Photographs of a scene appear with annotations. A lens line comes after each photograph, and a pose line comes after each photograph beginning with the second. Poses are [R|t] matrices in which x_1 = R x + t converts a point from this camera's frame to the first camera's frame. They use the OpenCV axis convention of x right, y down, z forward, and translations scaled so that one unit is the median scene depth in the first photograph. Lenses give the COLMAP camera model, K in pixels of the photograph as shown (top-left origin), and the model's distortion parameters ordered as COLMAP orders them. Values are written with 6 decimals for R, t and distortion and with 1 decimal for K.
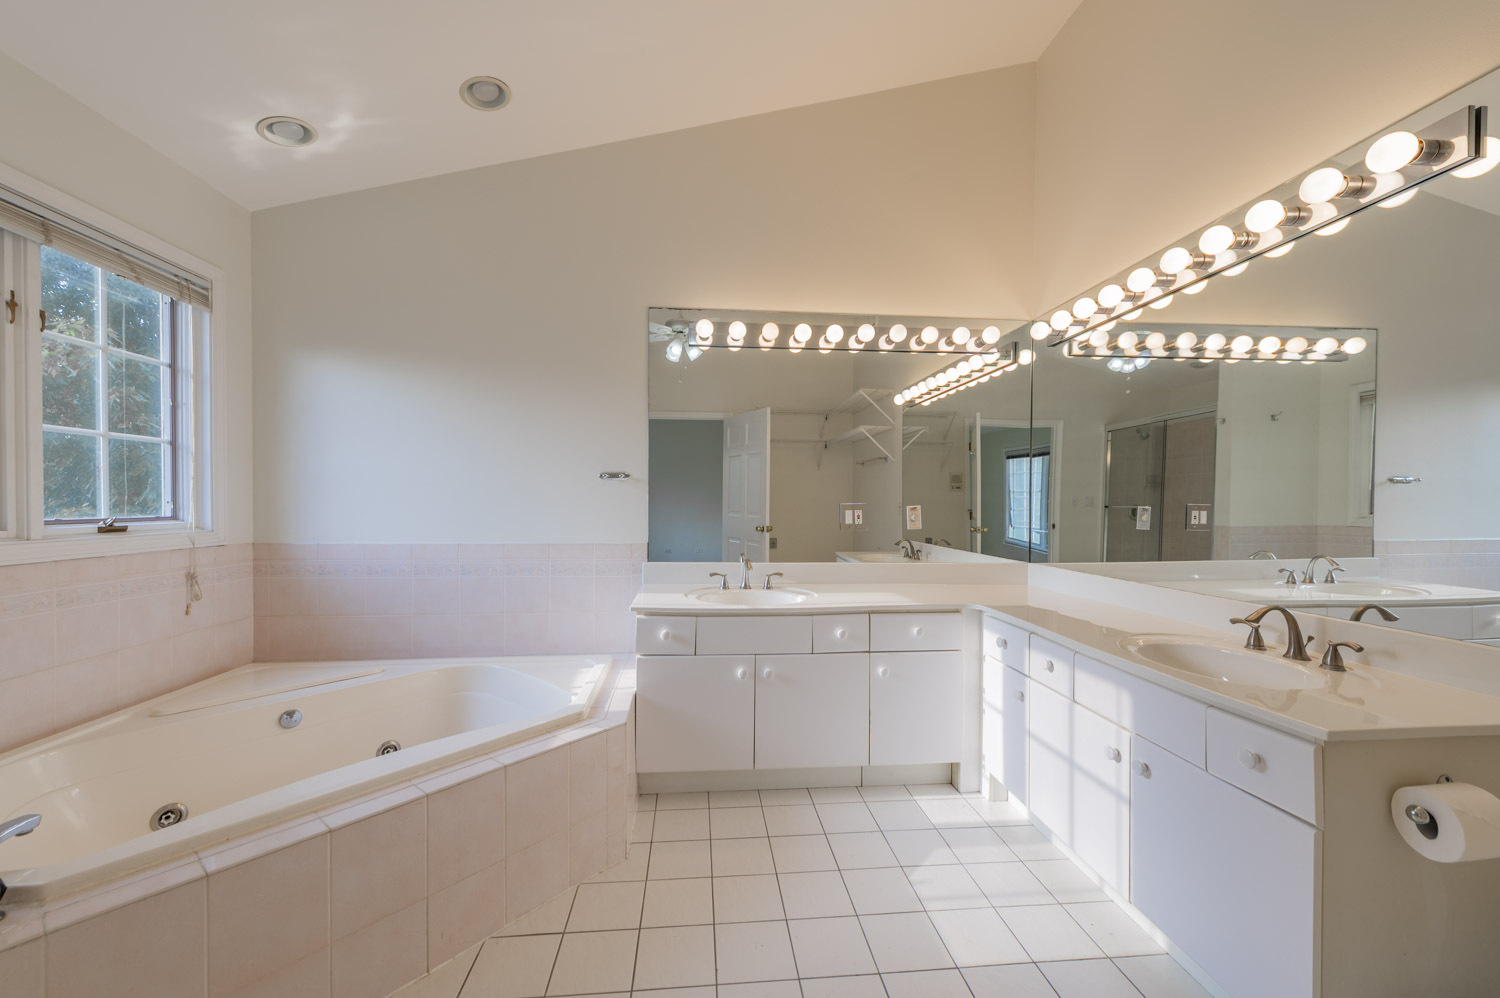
lens RADIAL K [[587.7, 0, 742.5], [0, 587.7, 511.9], [0, 0, 1]] dist [0.012977, -0.000551]
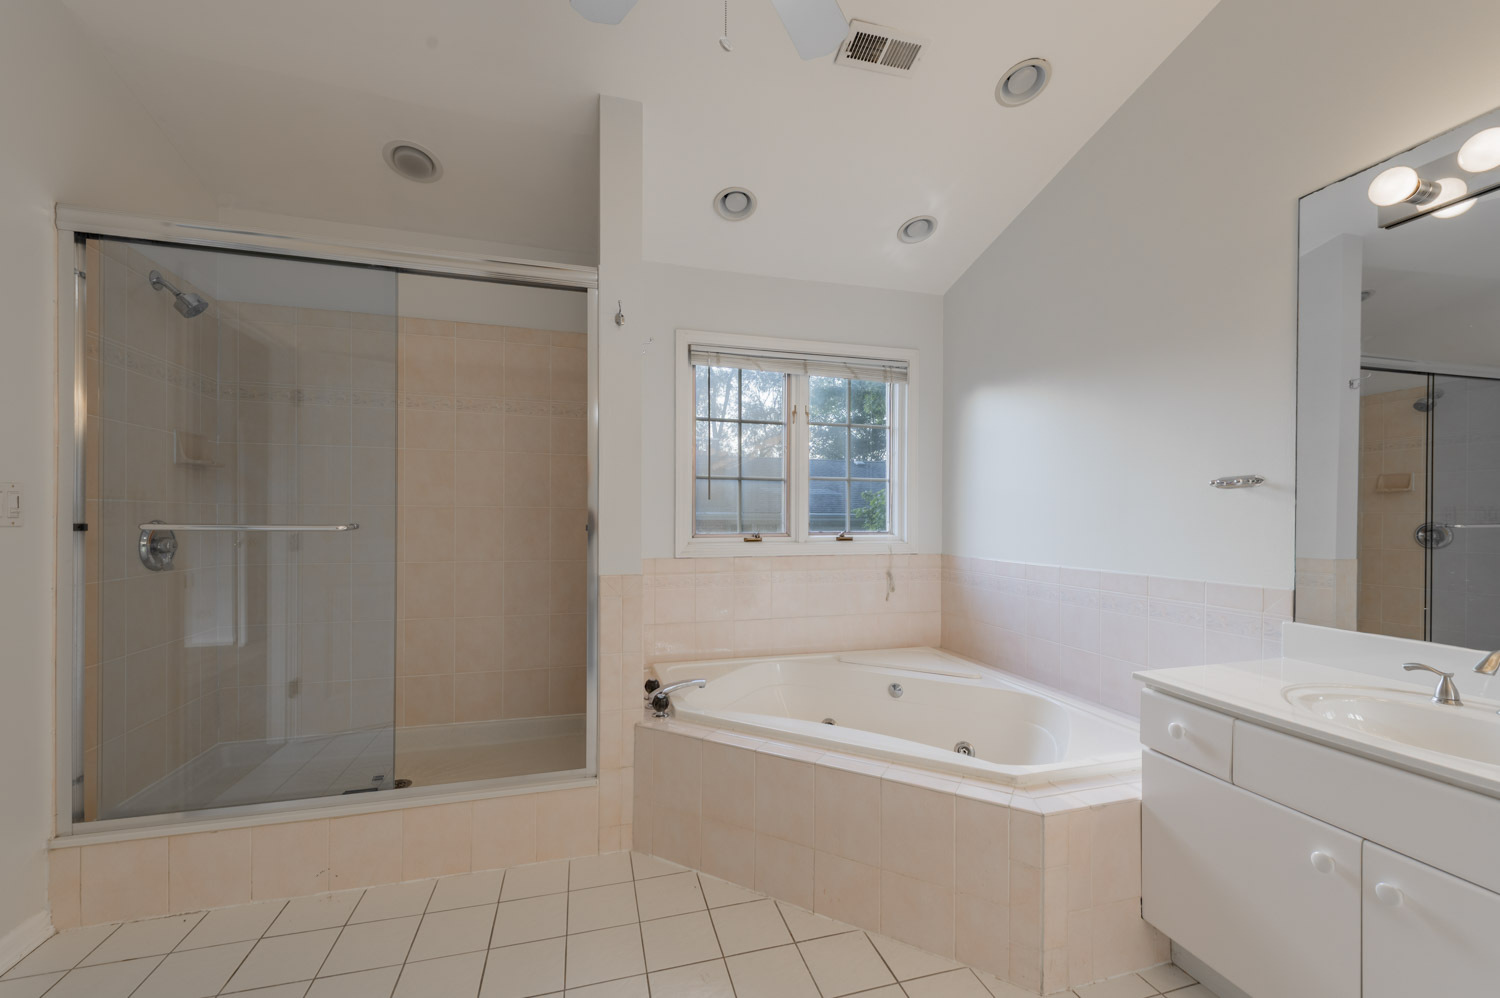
lens RADIAL K [[587.7, 0, 742.7], [0, 587.7, 523.7], [0, 0, 1]] dist [0.012977, -0.000551]
pose [[0.193215, 0.003895, -0.981149, 0.380451], [-0.019104, 0.999817, 0.000207, -0.005377], [0.980970, 0.018704, 0.193254, 0.380243]]
